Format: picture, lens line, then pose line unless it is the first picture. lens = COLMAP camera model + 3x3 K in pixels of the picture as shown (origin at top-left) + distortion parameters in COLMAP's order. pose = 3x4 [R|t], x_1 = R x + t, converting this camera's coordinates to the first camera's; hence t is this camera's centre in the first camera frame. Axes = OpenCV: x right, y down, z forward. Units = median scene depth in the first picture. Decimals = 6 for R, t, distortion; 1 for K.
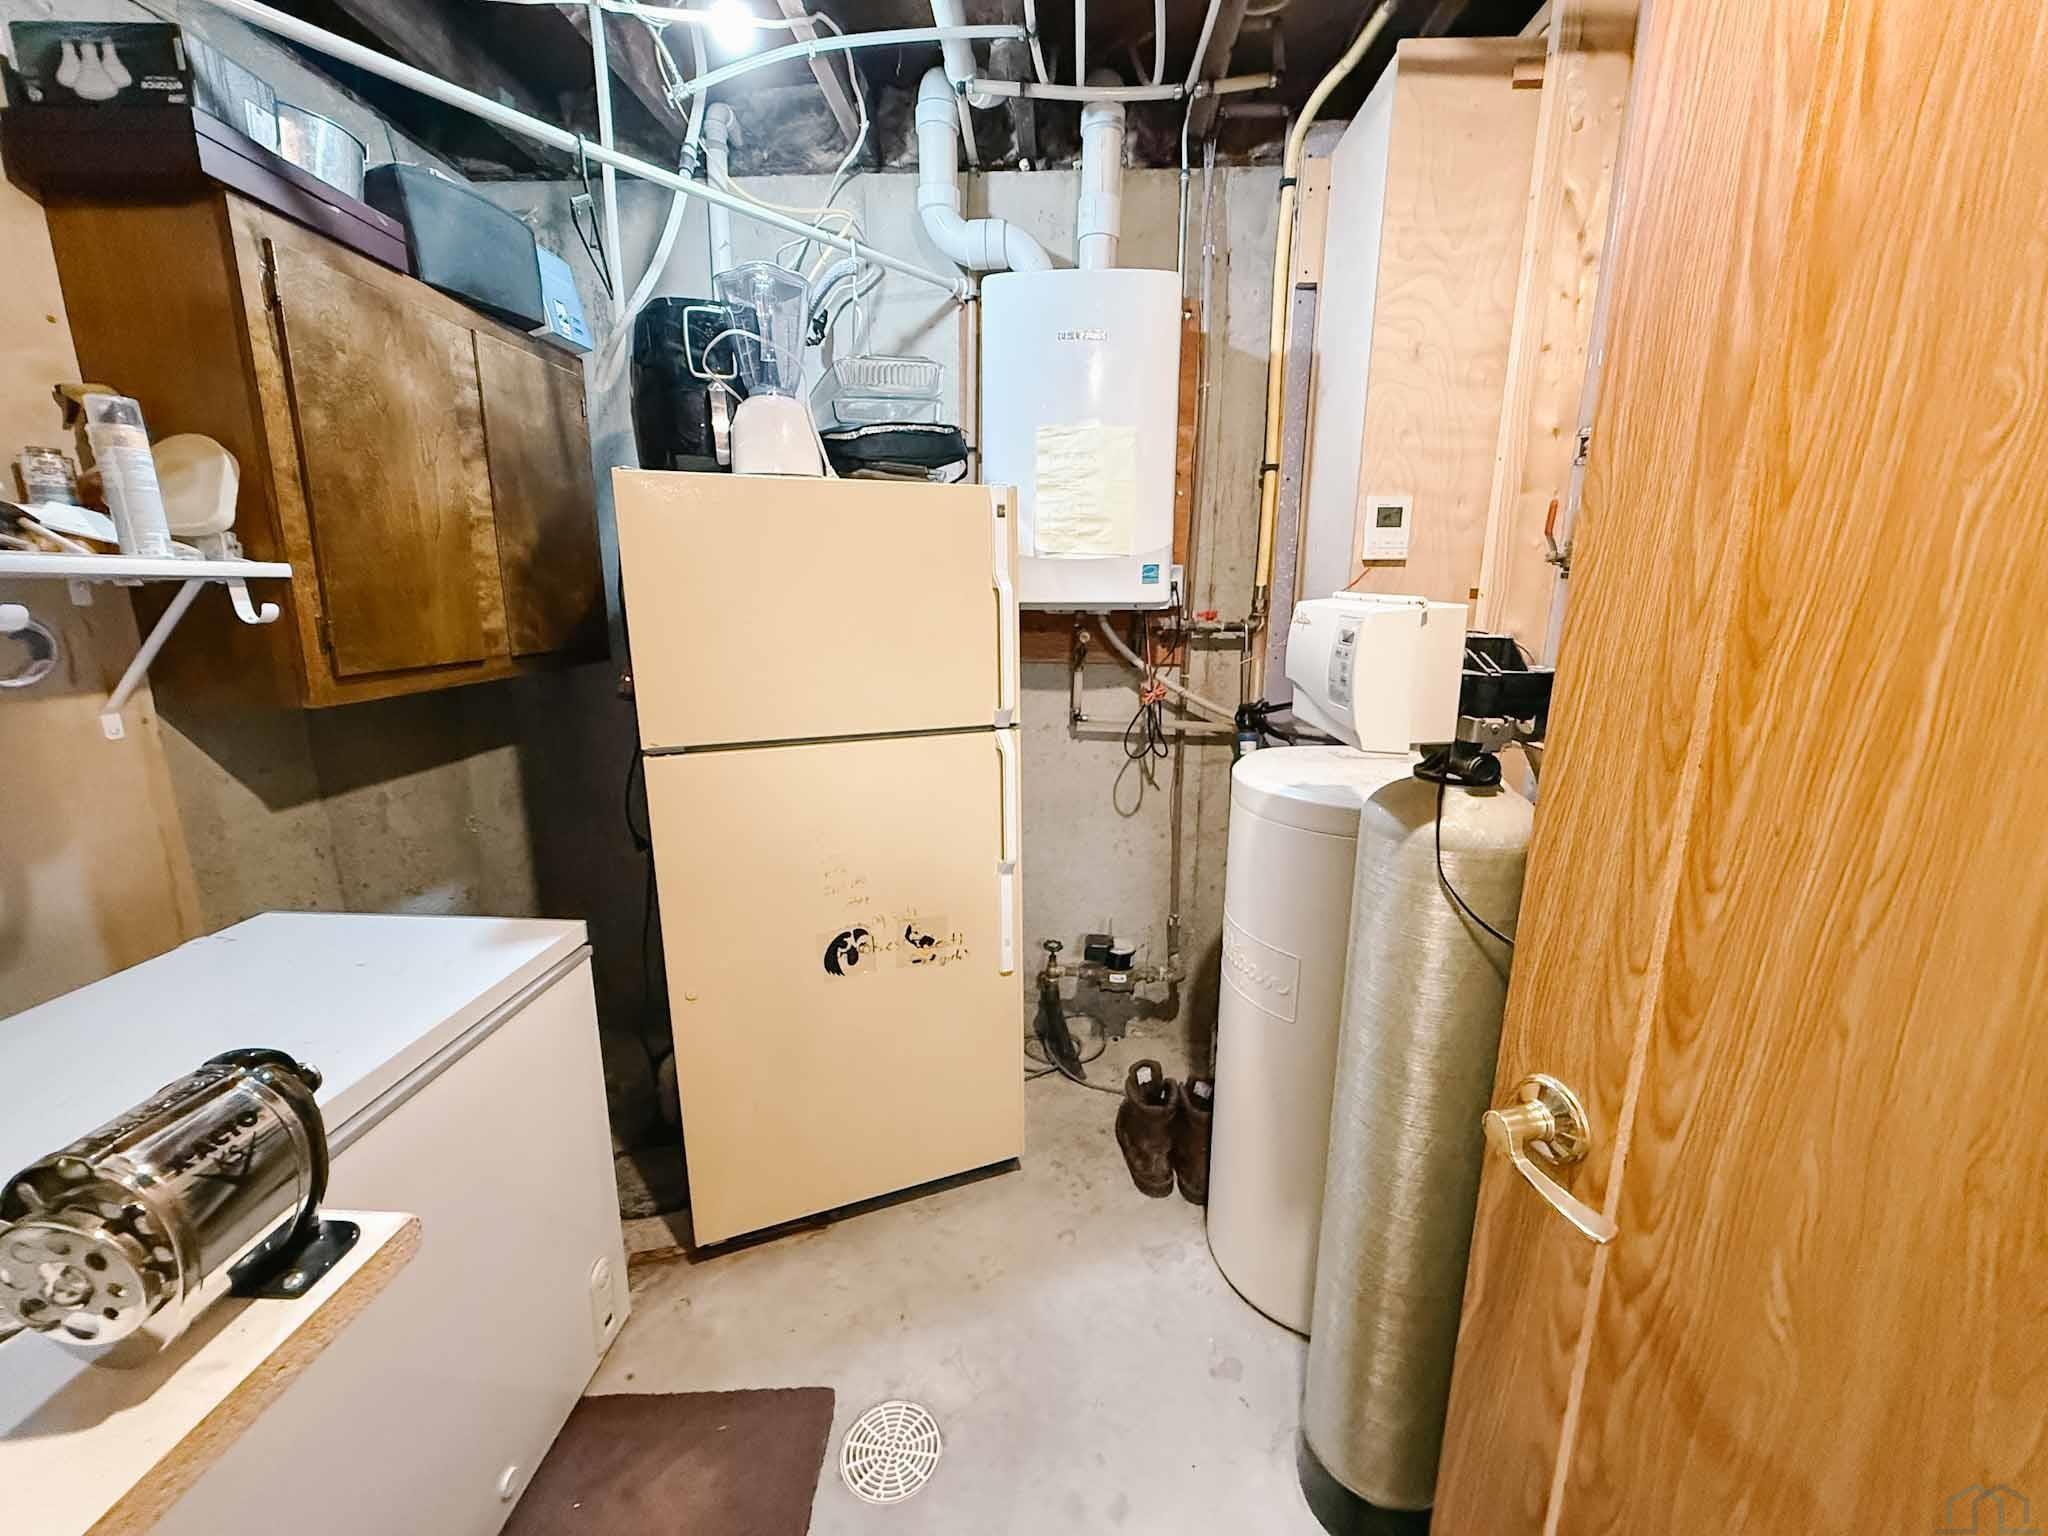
lens RADIAL K [[809.9, 0, 1019.6], [0, 809.9, 772.4], [0, 0, 1]] dist [0.001708, 0.000180]
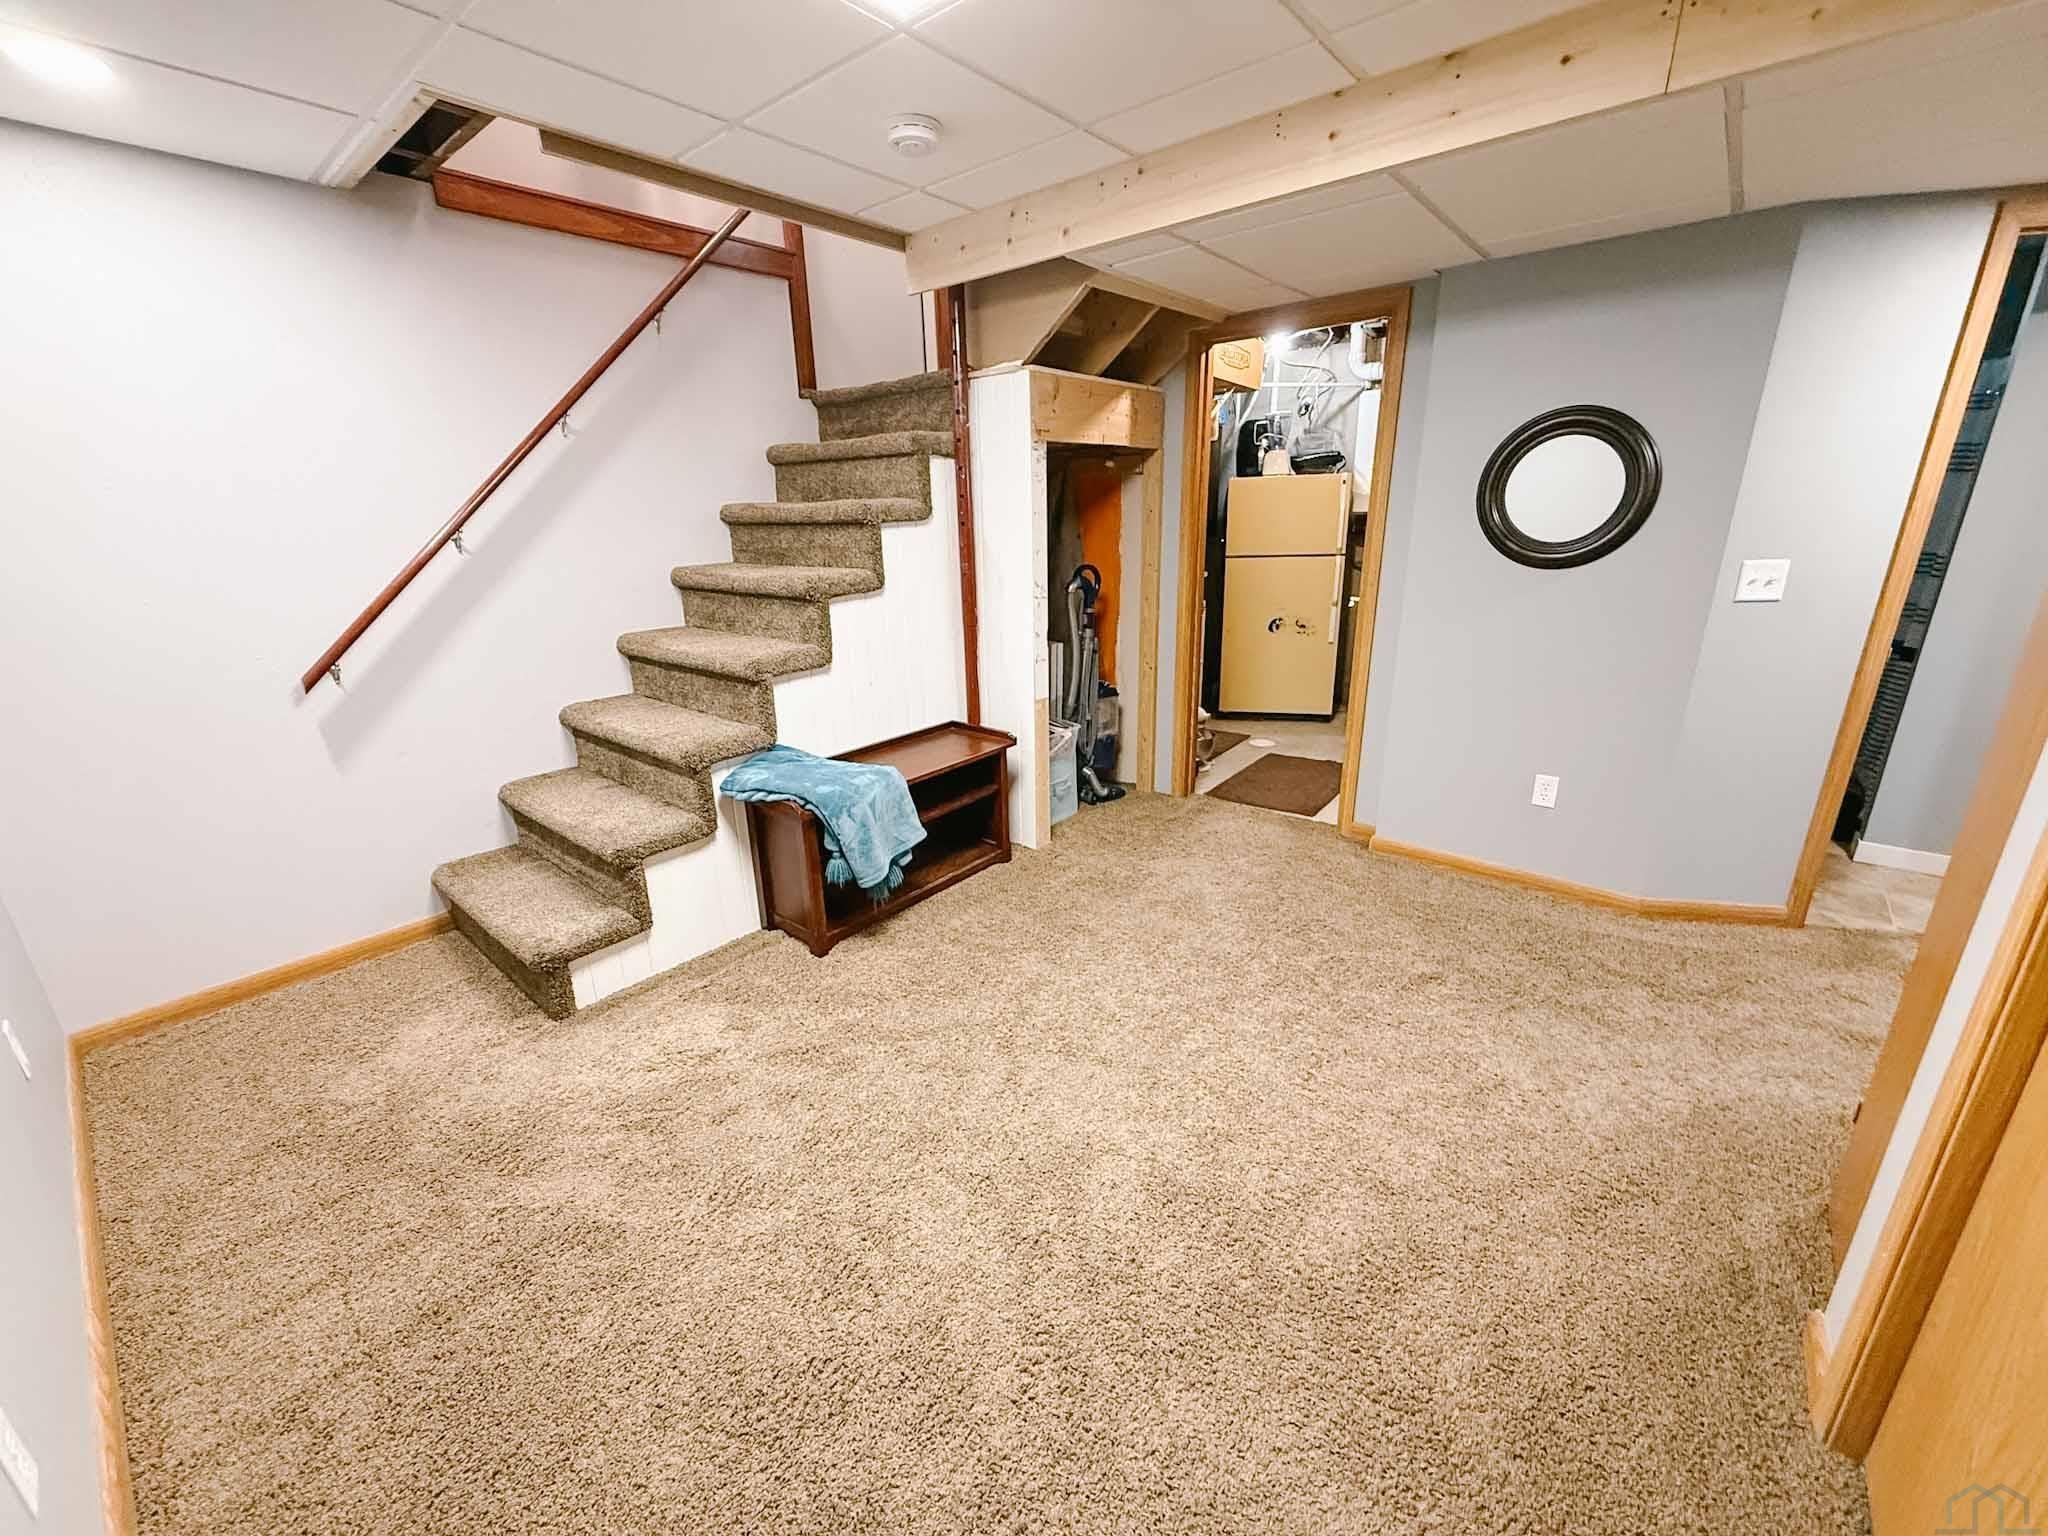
lens RADIAL K [[809.9, 0, 1022.1], [0, 809.9, 766.9], [0, 0, 1]] dist [0.001708, 0.000180]
pose [[0.795595, 0.164338, -0.583113, 0.956848], [-0.106283, 0.985439, 0.132713, 0.457882], [0.596433, -0.043611, 0.801477, -2.213626]]
